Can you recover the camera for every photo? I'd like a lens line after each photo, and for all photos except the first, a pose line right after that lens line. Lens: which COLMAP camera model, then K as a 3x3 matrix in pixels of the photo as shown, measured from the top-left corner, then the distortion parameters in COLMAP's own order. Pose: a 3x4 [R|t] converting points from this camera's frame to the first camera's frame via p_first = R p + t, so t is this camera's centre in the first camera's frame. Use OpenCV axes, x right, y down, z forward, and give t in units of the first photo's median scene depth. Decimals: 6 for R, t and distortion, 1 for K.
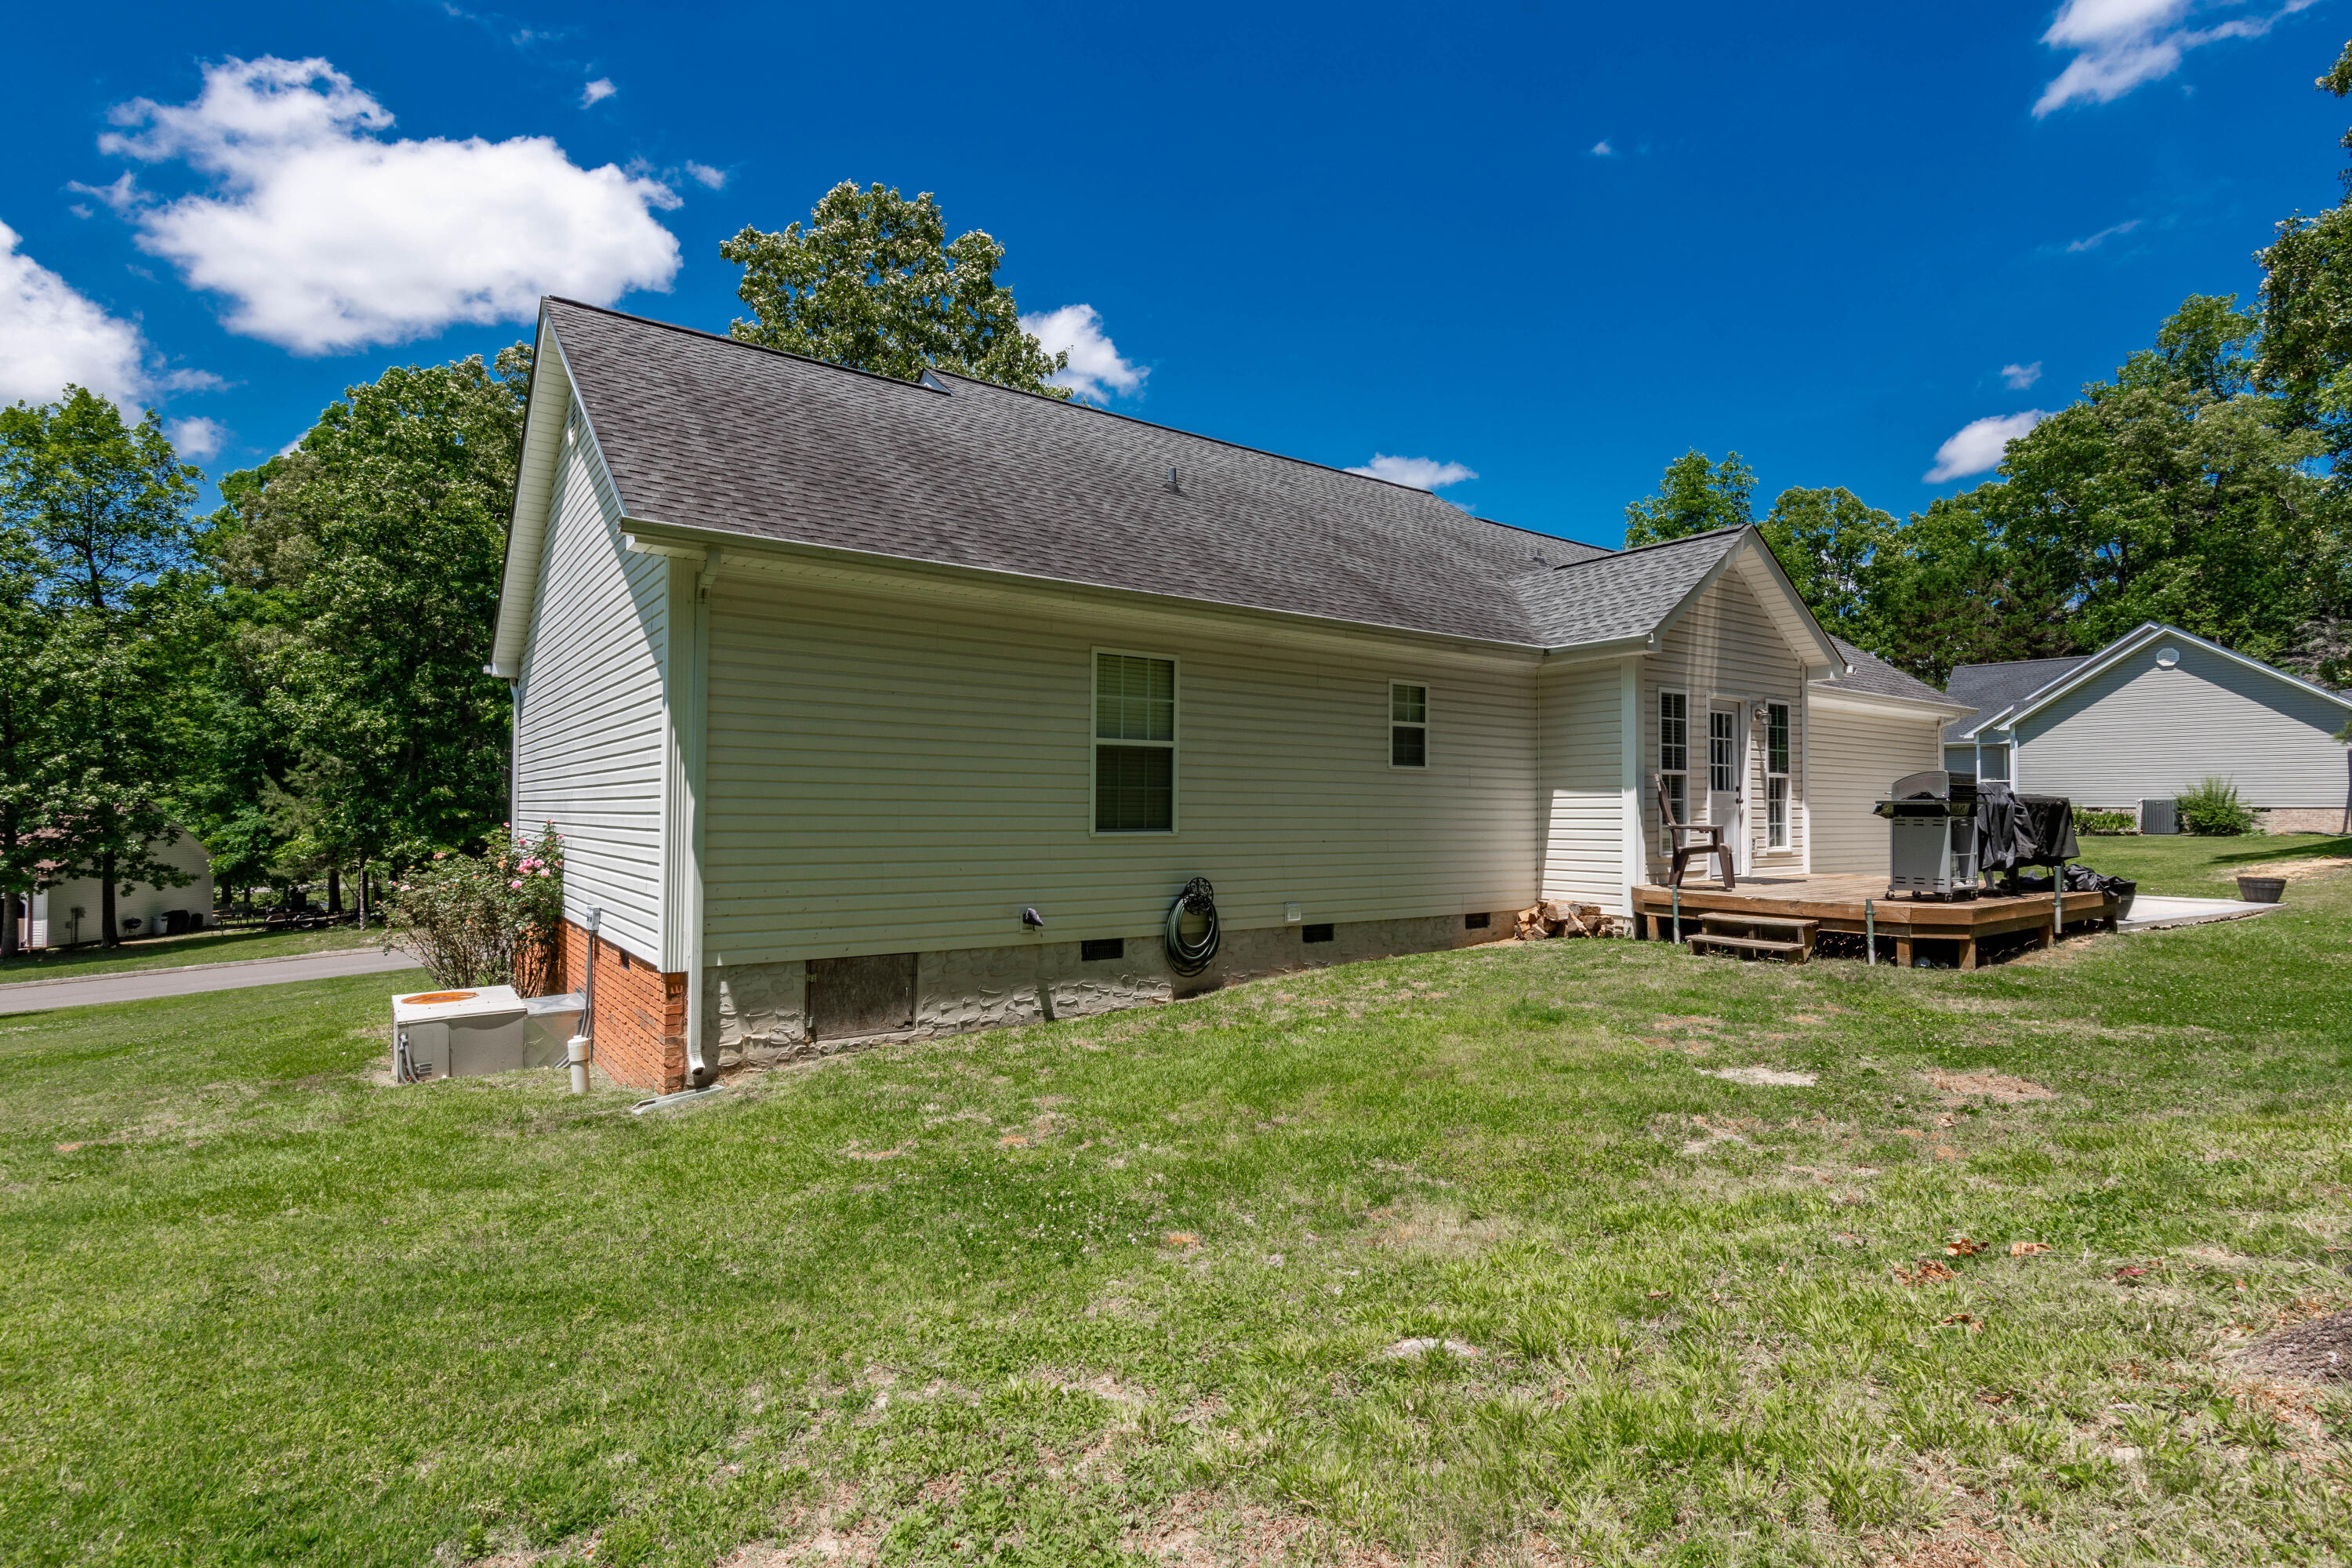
lens RADIAL K [[1124.1, 0, 1176.0], [0, 1124.1, 784.0], [0, 0, 1]] dist [-0.004479, -0.000659]
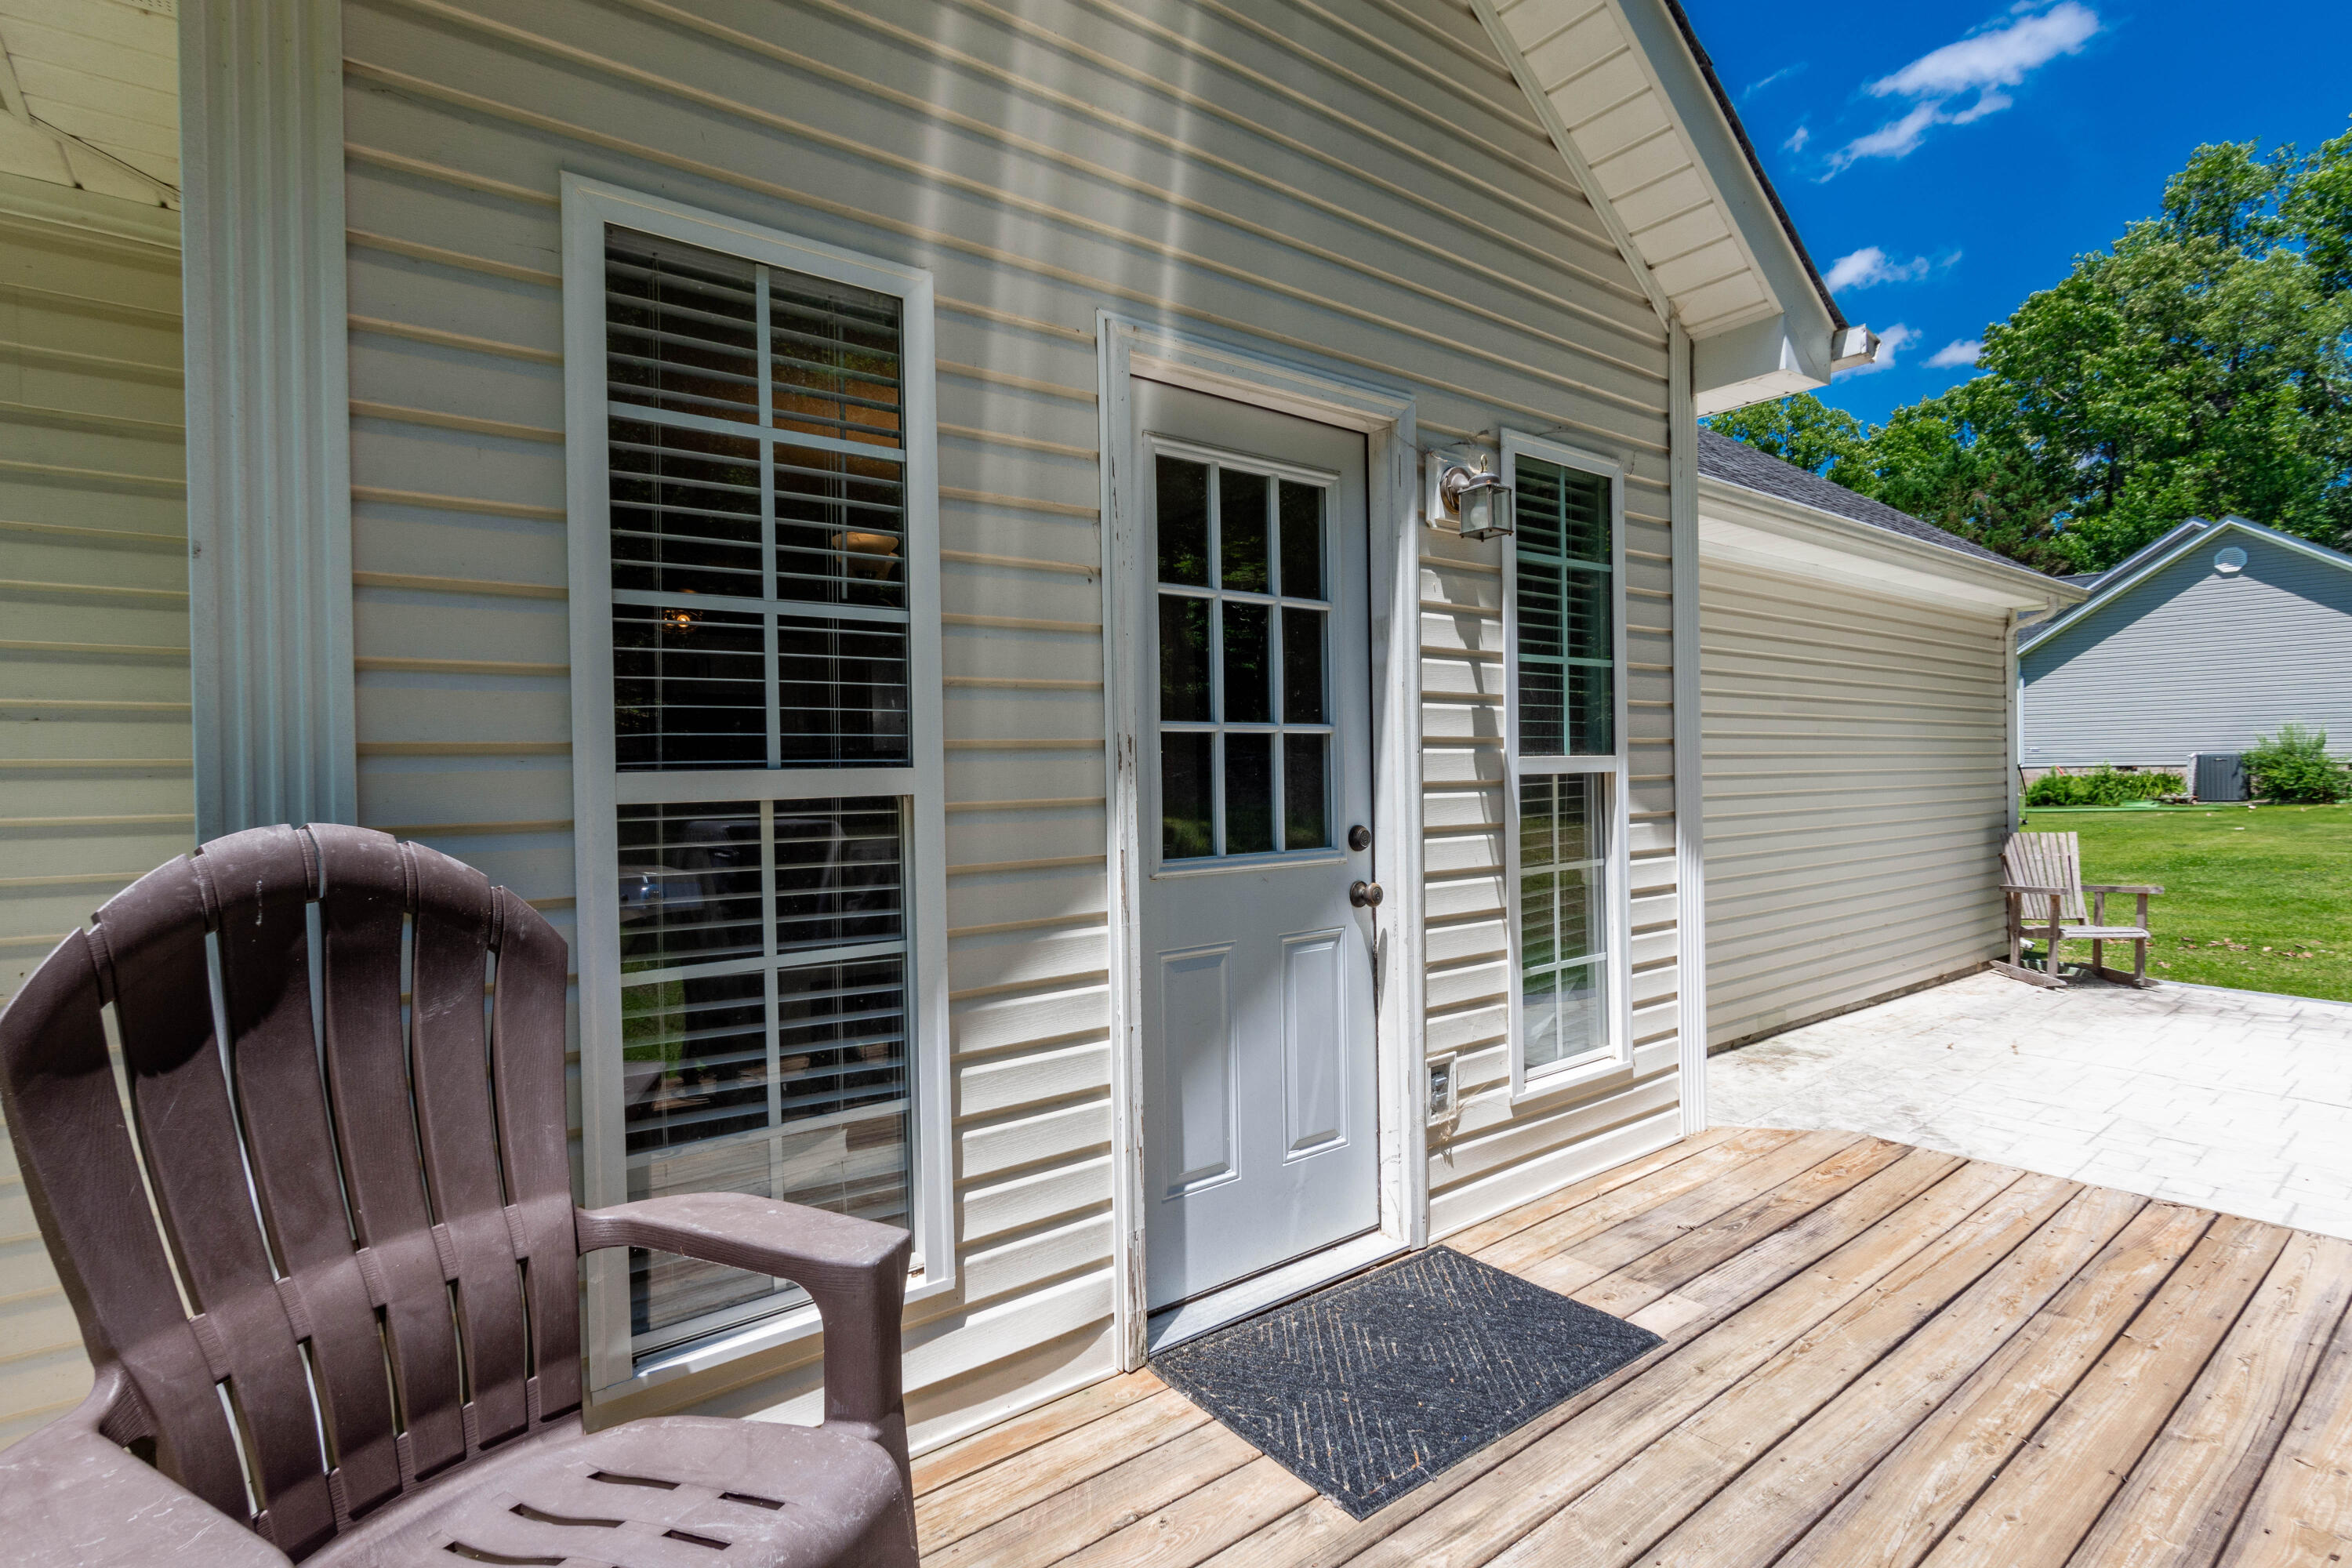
lens RADIAL K [[1207.0, 0, 1155.0], [0, 1207.0, 778.0], [0, 0, 1]] dist [-0.002635, 0.000396]
pose [[0.998671, -0.019069, 0.047875, 0.147444], [0.017784, 0.999474, 0.027117, -0.004521], [-0.048367, -0.026230, 0.998485, 0.252399]]
